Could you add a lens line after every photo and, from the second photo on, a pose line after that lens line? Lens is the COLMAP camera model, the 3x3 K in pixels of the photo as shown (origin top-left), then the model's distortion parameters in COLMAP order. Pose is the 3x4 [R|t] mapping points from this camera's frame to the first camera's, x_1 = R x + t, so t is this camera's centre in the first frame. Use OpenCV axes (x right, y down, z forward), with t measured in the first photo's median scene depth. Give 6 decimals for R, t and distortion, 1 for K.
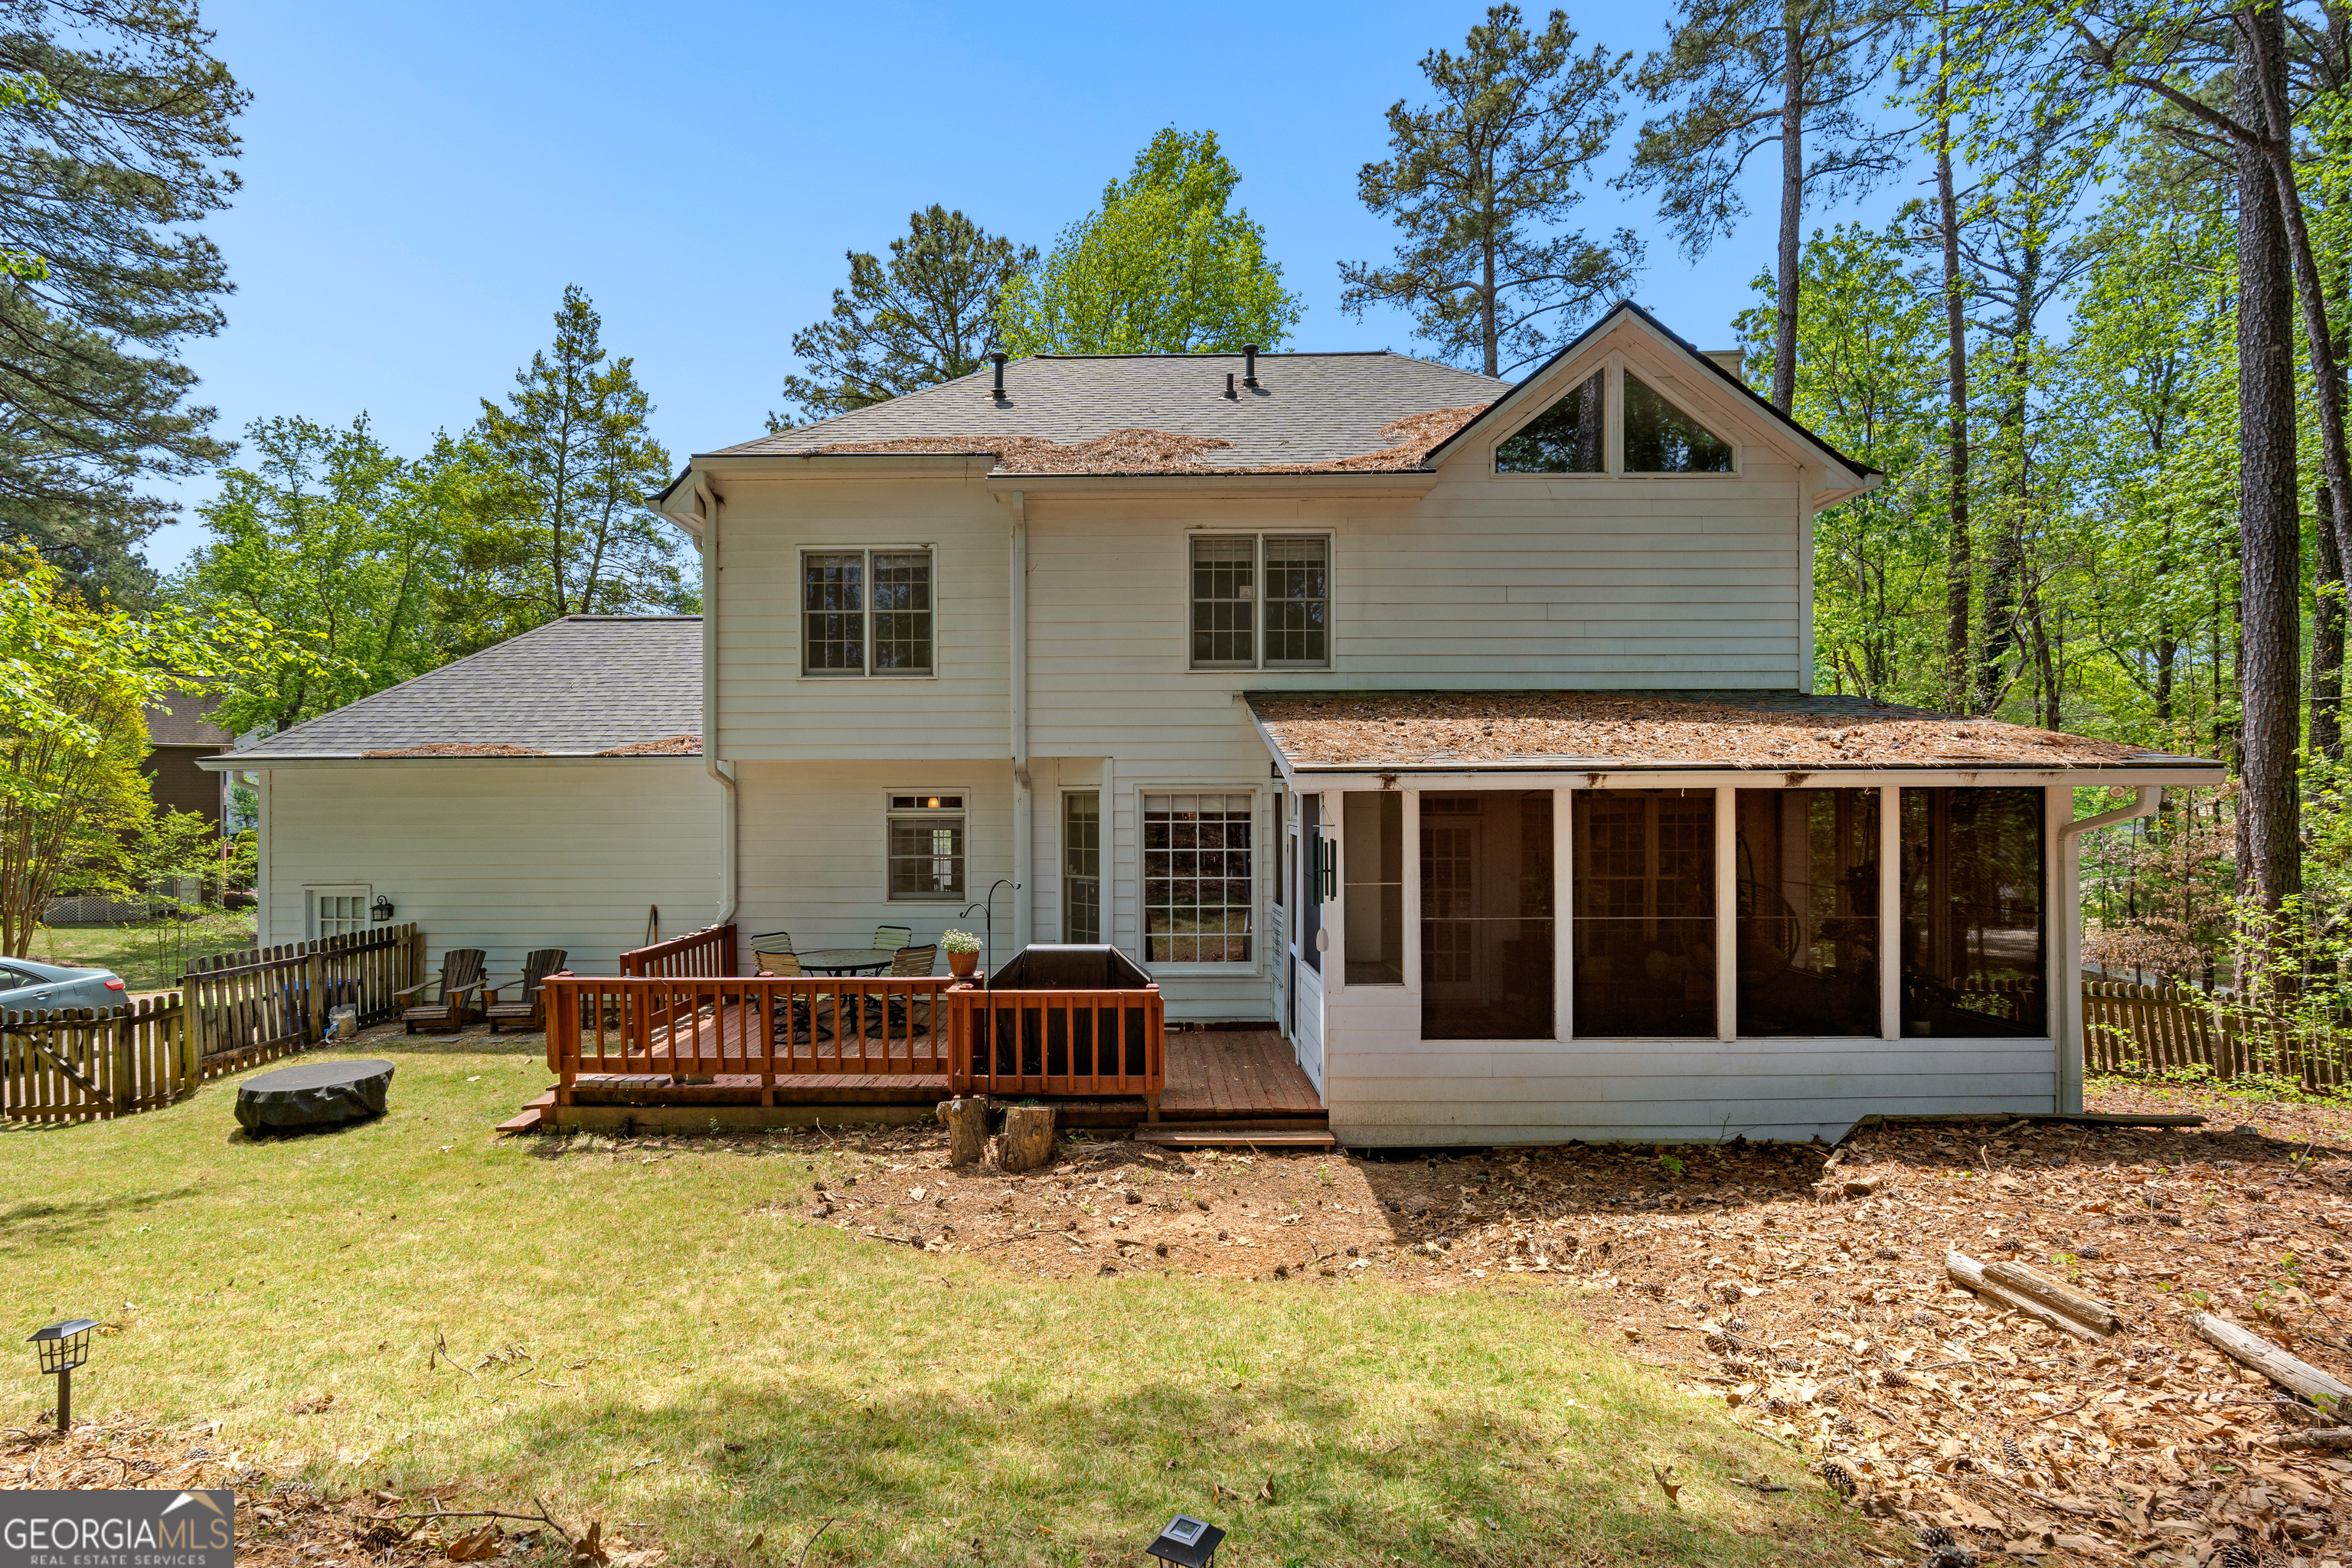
lens RADIAL K [[1019.7, 0, 1176.2], [0, 1019.7, 808.4], [0, 0, 1]] dist [-0.007958, 0.000283]
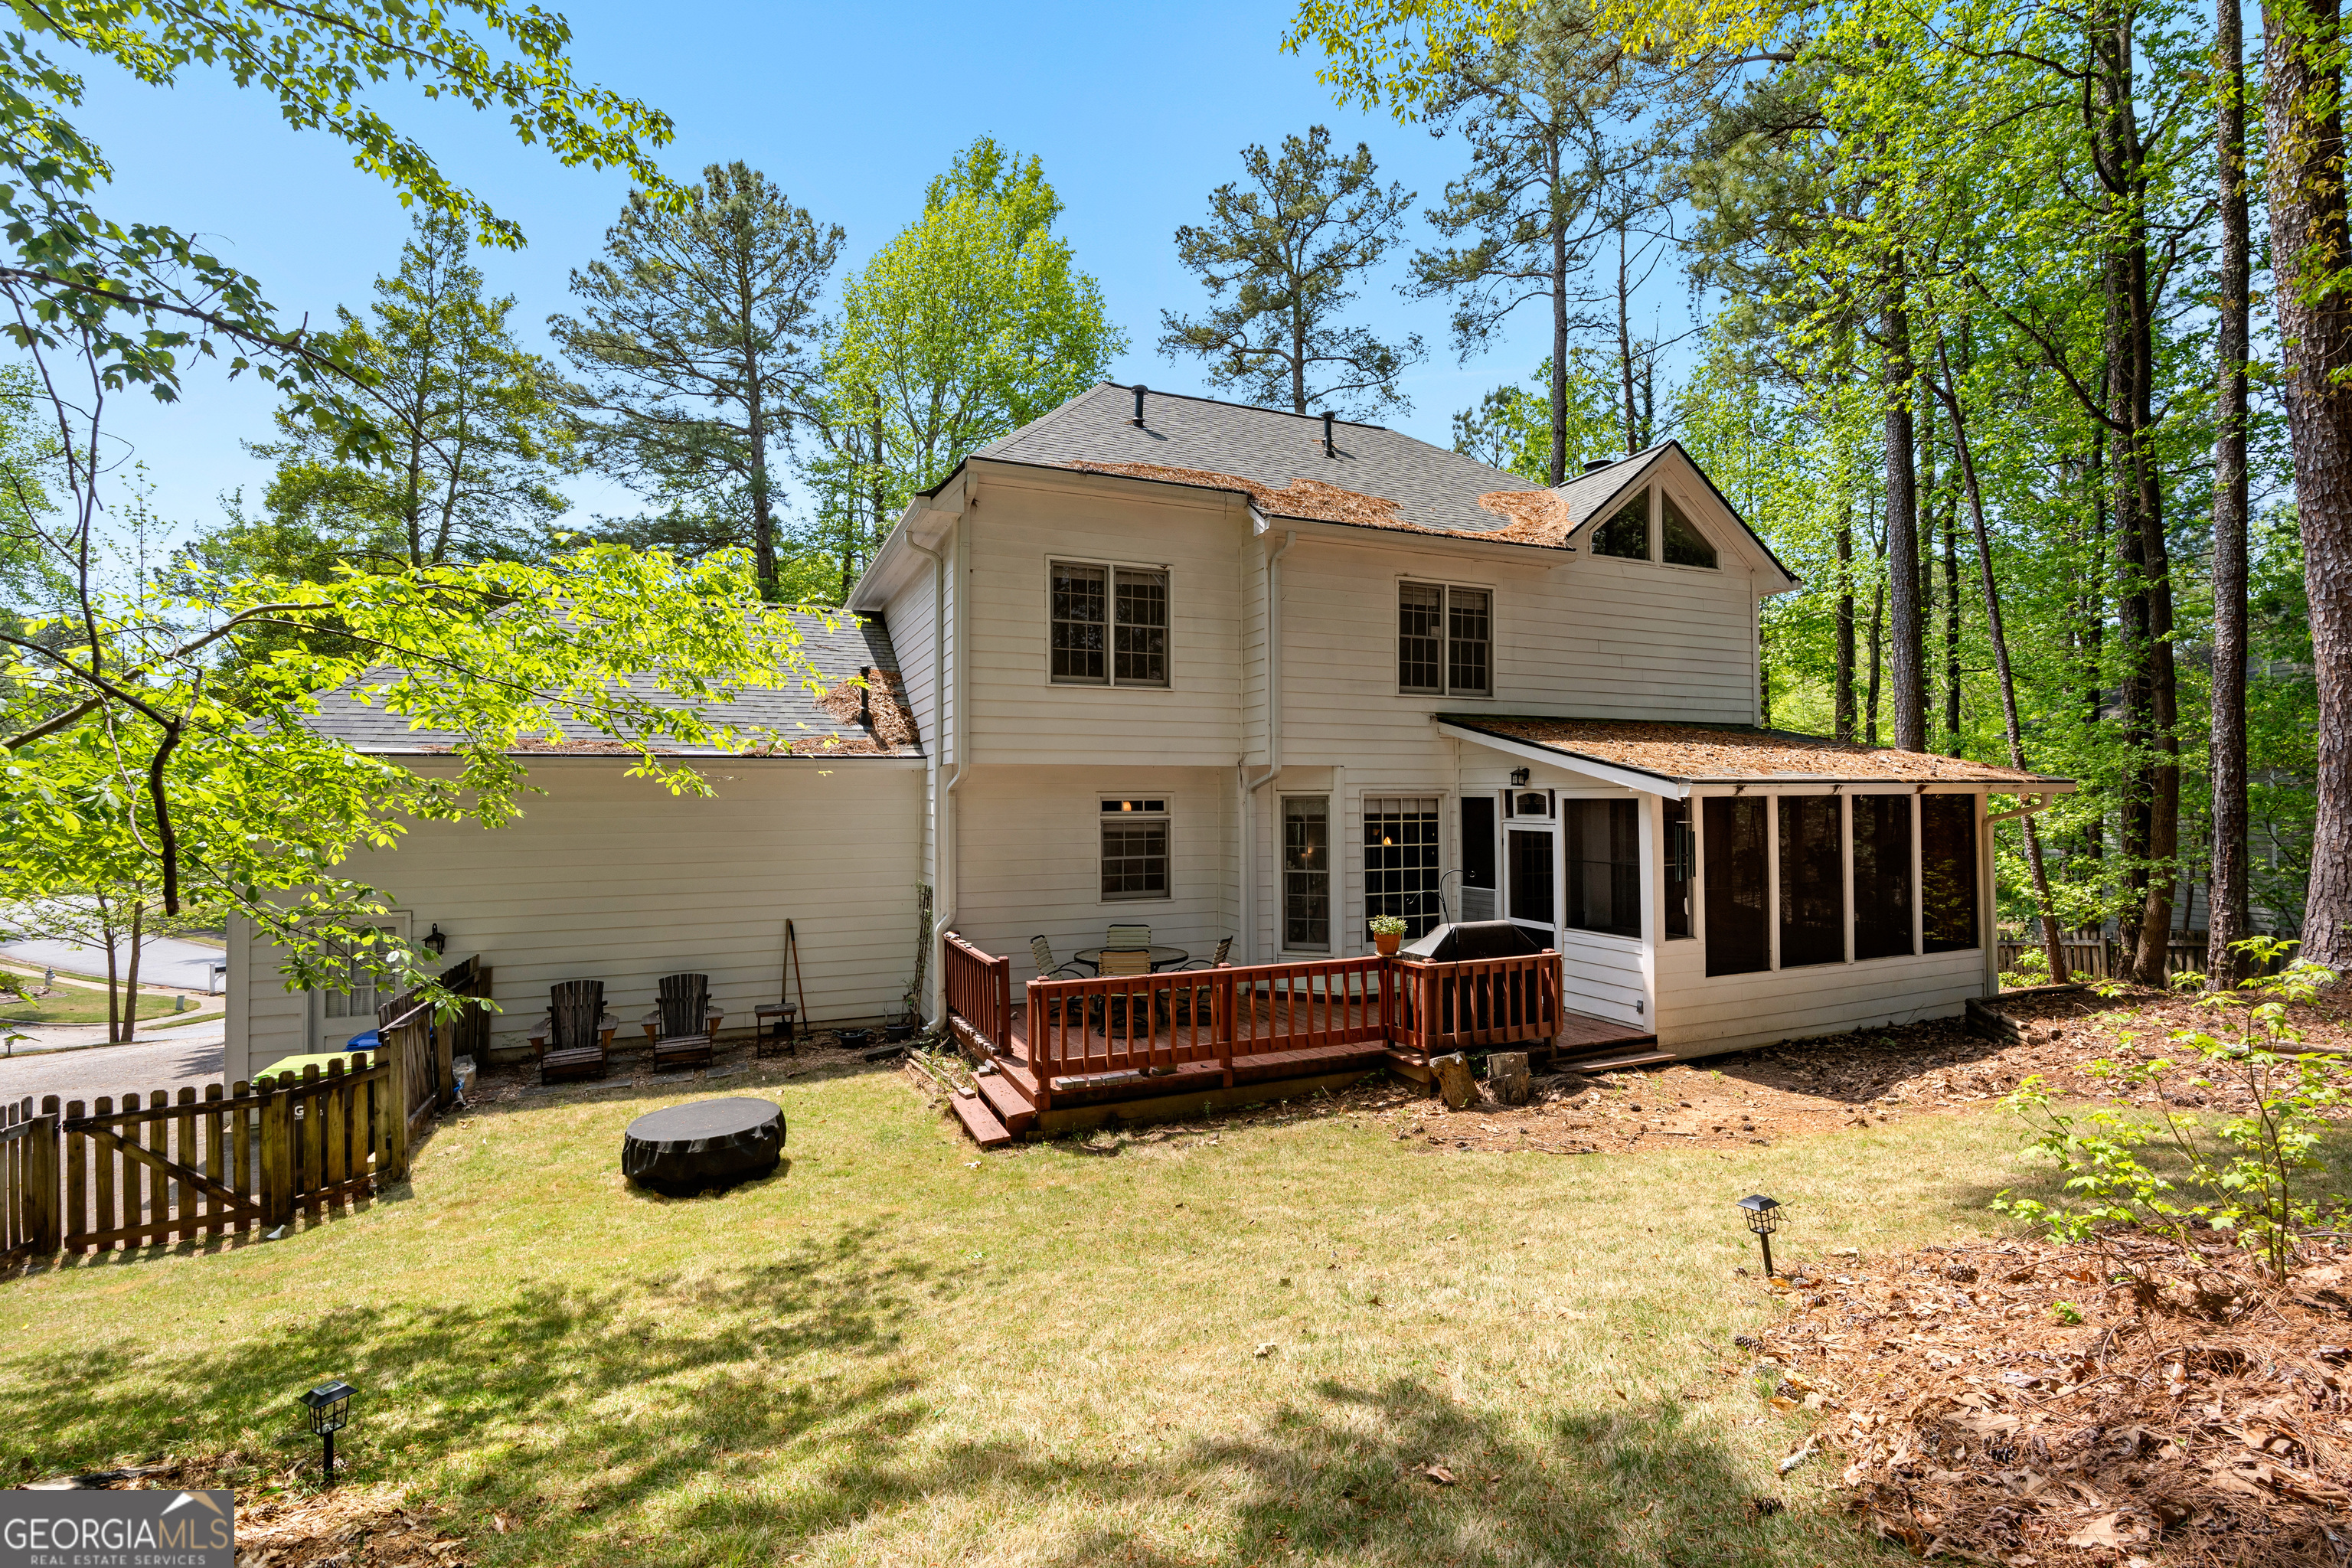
lens RADIAL K [[1028.8, 0, 1174.0], [0, 1028.8, 775.2], [0, 0, 1]] dist [-0.006781, 0.000554]
pose [[0.915301, 0.008066, 0.402691, -0.703722], [0.005860, 0.999427, -0.033339, -0.002129], [-0.402729, 0.032875, 0.914729, 0.010547]]
